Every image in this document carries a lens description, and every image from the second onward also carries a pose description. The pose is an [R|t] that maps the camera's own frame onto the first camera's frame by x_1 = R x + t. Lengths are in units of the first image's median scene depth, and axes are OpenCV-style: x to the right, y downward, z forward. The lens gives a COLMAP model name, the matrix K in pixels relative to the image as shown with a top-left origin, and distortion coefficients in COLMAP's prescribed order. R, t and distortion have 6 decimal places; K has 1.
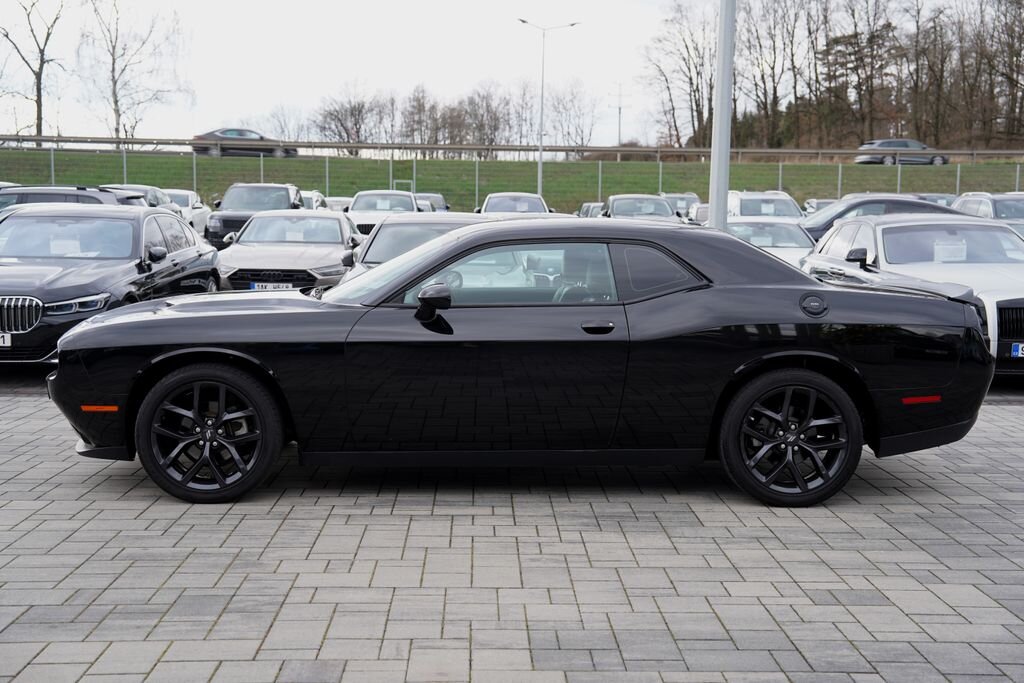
lens RADIAL K [[1228.8, 0, 512.0], [0, 1228.8, 341.5], [0, 0, 1]] dist [0.069638, 0.016322]
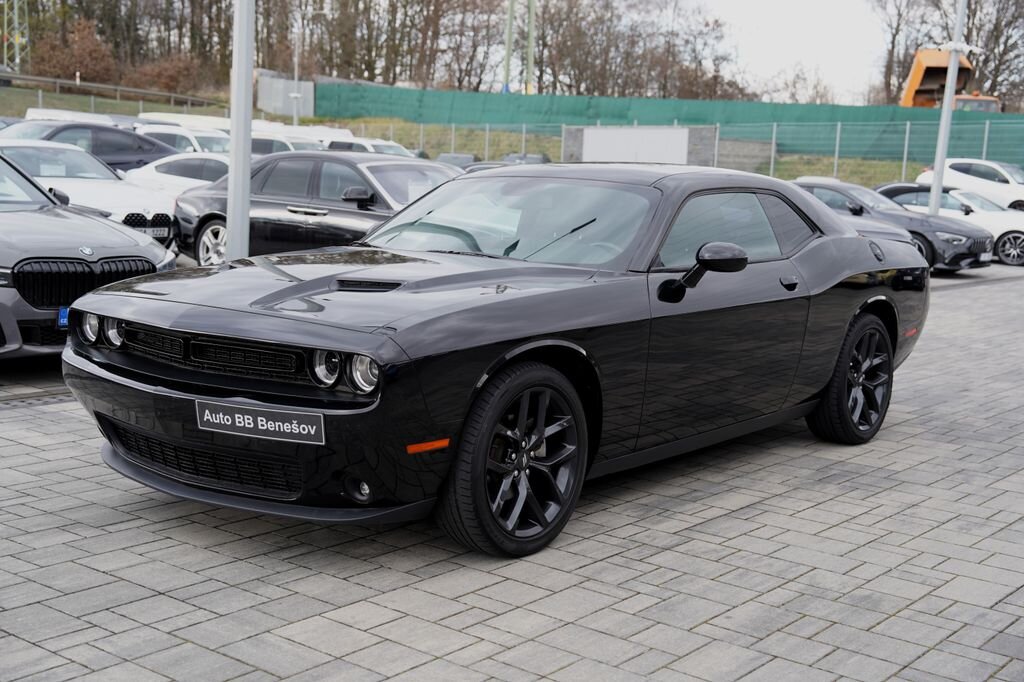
lens RADIAL K [[1251.5, 0, 512.0], [0, 1251.5, 341.0], [0, 0, 1]] dist [0.092833, 0.031335]
pose [[0.633136, -0.081813, 0.769704, -0.878823], [0.036061, 0.996436, 0.076250, -0.056330], [-0.773200, -0.020520, 0.633831, 0.575896]]
